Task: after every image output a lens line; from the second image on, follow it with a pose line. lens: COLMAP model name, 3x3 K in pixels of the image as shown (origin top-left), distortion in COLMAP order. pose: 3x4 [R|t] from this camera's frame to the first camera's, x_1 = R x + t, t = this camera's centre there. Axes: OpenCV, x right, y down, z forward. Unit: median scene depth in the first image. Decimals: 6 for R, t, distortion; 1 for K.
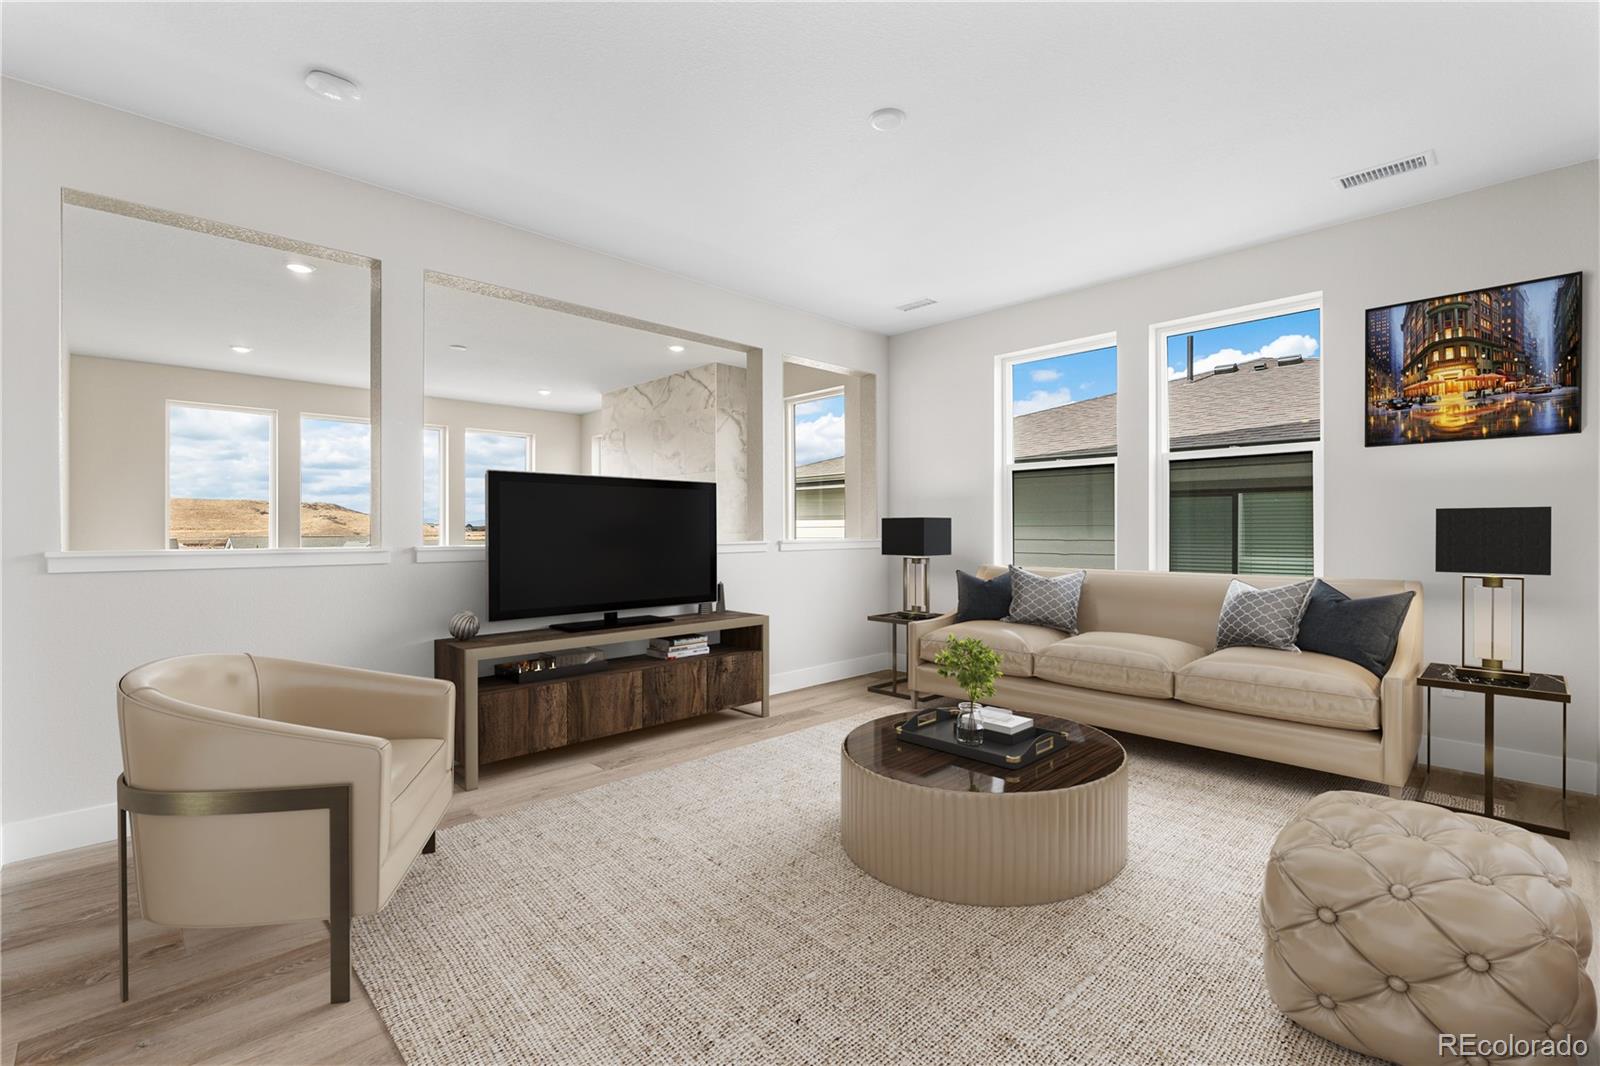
lens RADIAL K [[711.4, 0, 794.8], [0, 711.4, 529.3], [0, 0, 1]] dist [-0.005209, -0.000073]
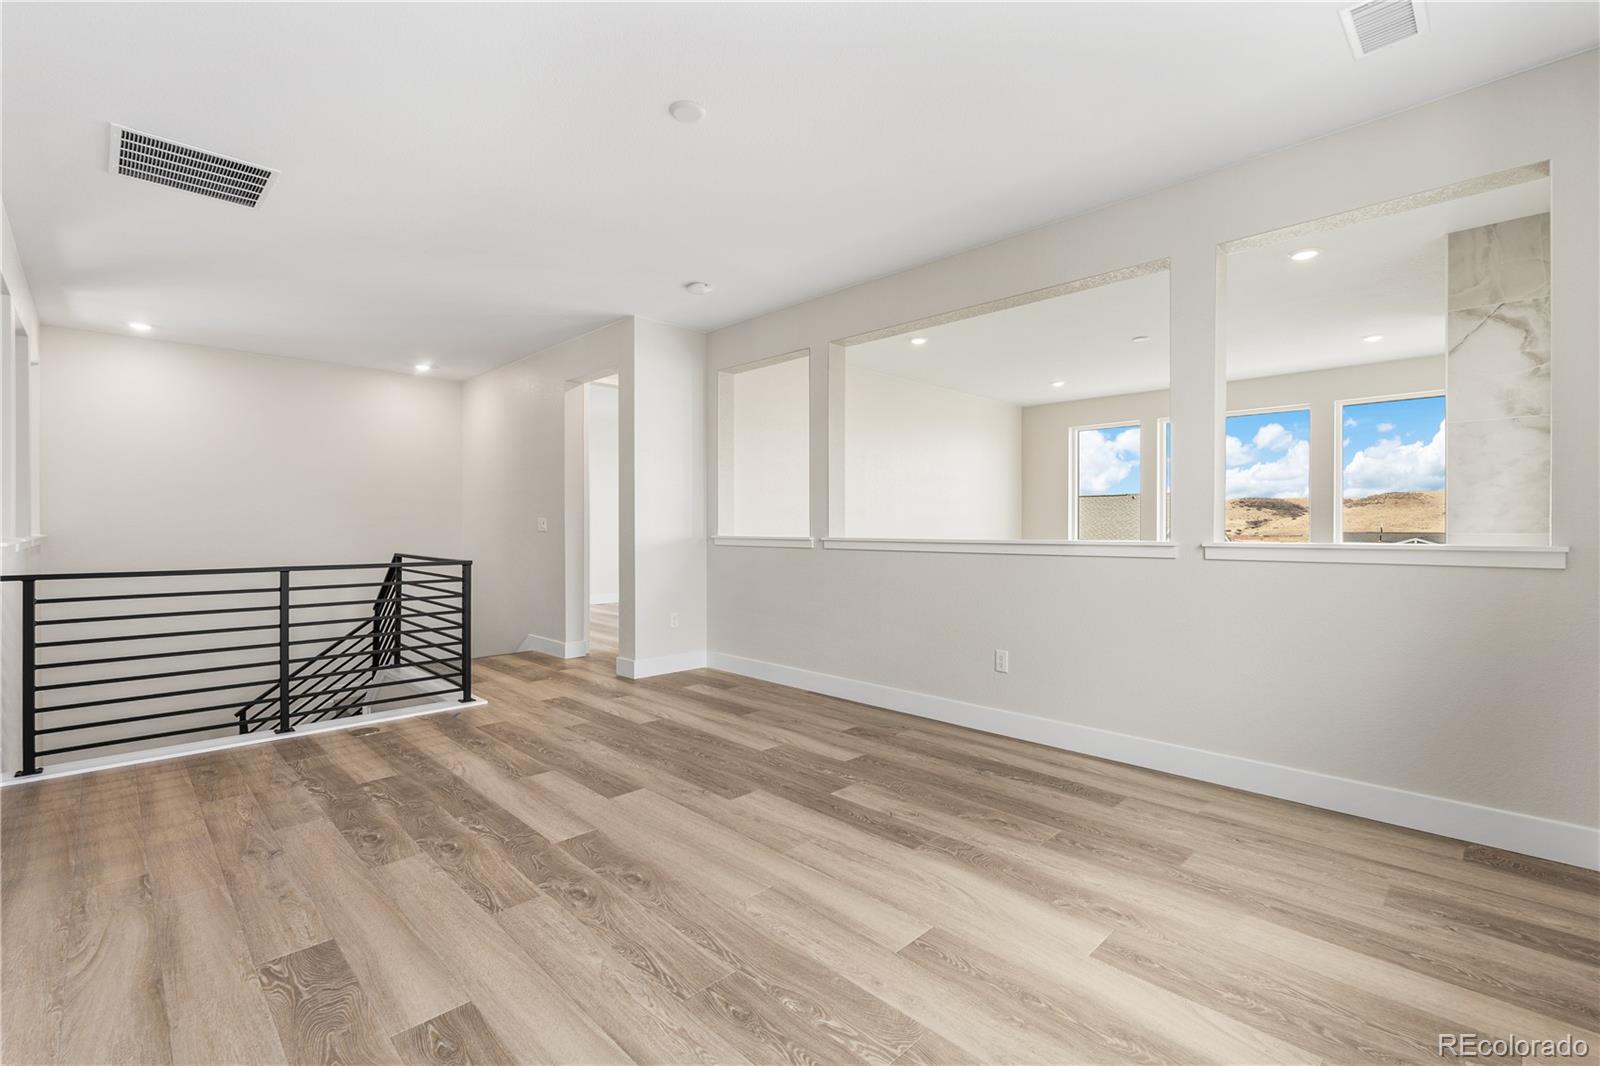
lens RADIAL K [[711.4, 0, 794.8], [0, 711.4, 529.3], [0, 0, 1]] dist [-0.005209, -0.000073]
pose [[0.004521, 0.008849, -0.999951, 0.728738], [0.000543, 0.999961, 0.008852, -0.002969], [0.999990, -0.000583, 0.004516, 0.745466]]
